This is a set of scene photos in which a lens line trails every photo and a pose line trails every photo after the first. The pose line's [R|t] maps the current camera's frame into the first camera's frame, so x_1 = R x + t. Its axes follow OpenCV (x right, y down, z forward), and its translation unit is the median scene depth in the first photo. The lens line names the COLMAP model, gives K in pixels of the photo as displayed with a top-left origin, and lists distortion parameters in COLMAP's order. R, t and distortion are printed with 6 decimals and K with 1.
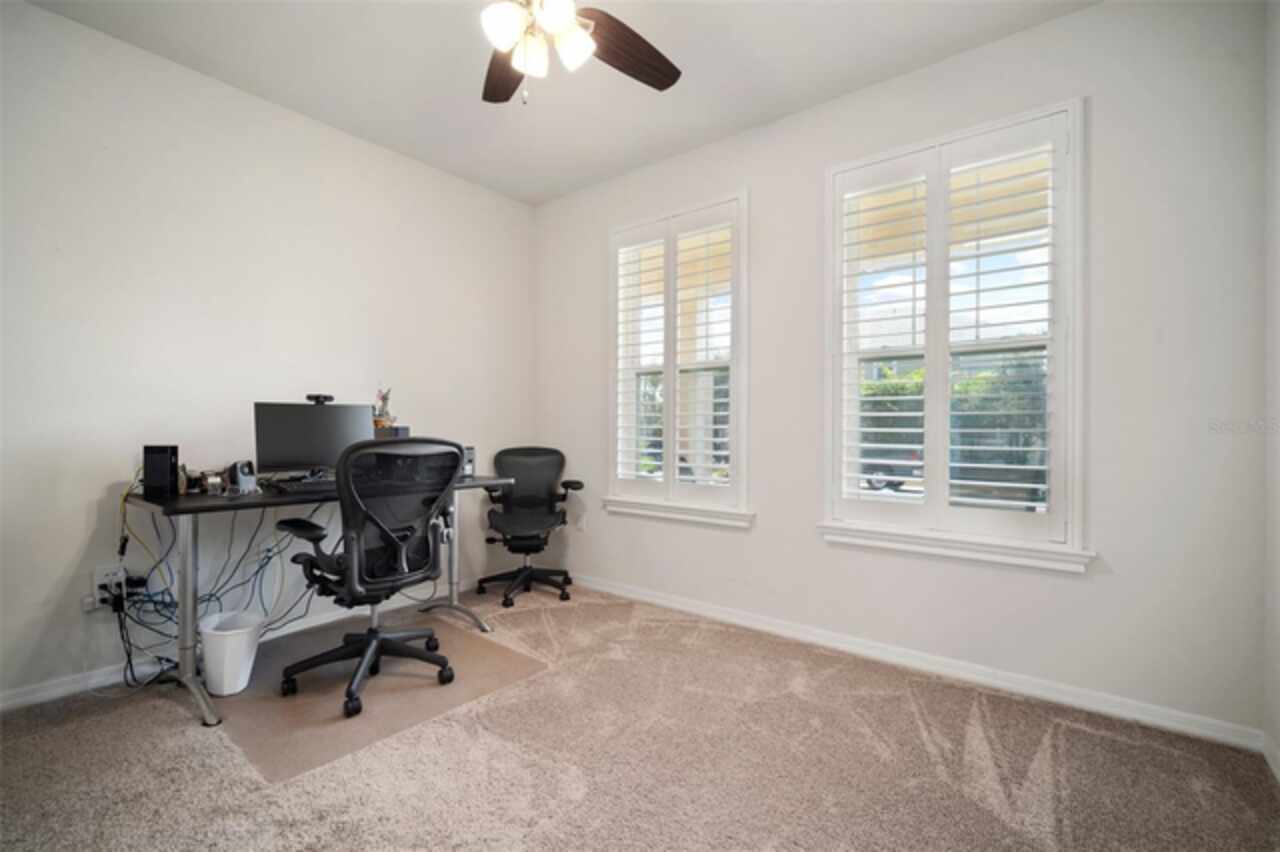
lens RADIAL K [[560.7, 0, 628.8], [0, 560.7, 428.1], [0, 0, 1]] dist [-0.002423, 0.000162]
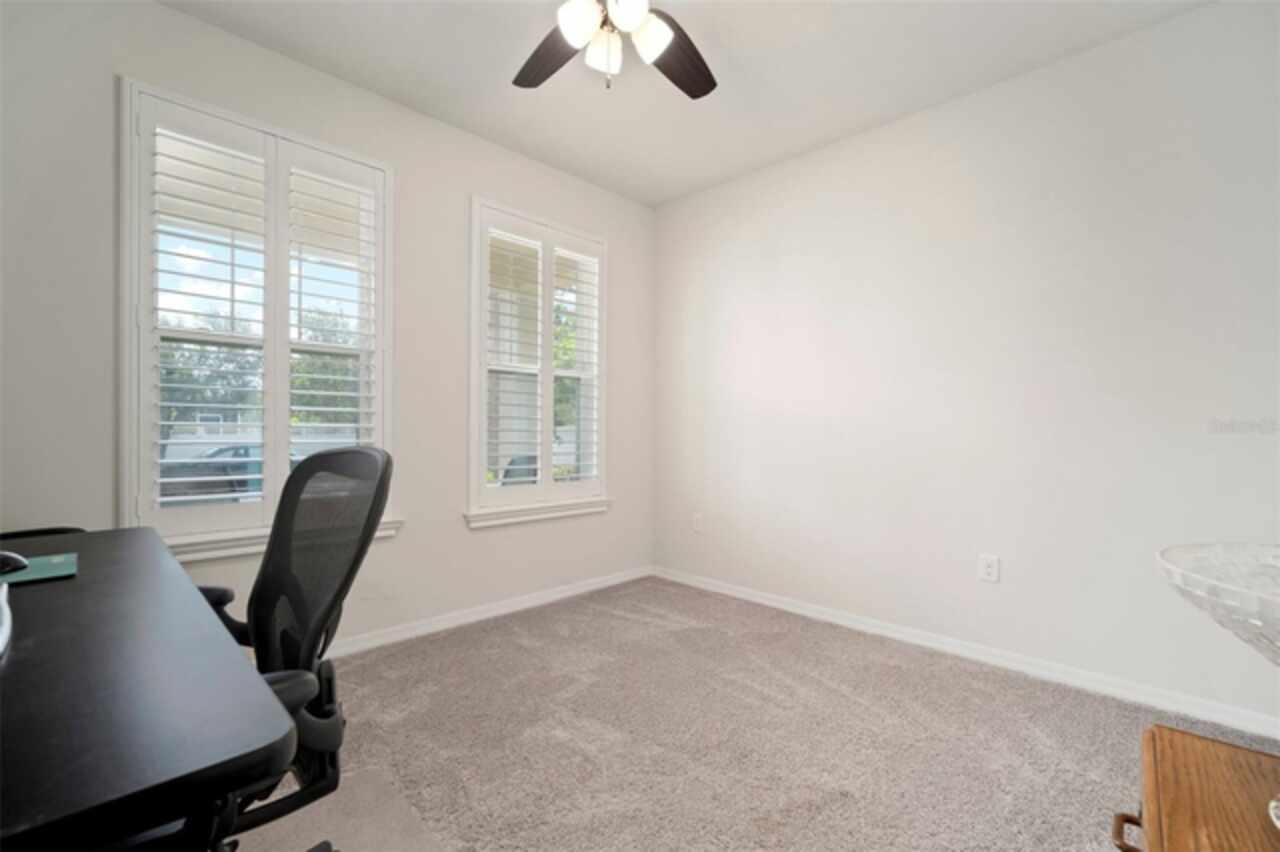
lens RADIAL K [[550.9, 0, 640.0], [0, 550.9, 426.0], [0, 0, 1]] dist [0.000244, -0.000012]
pose [[0.093666, 0.001319, 0.995603, -0.761778], [-0.017682, 0.999844, 0.000339, -0.012353], [-0.995447, -0.017636, 0.093675, 0.594578]]
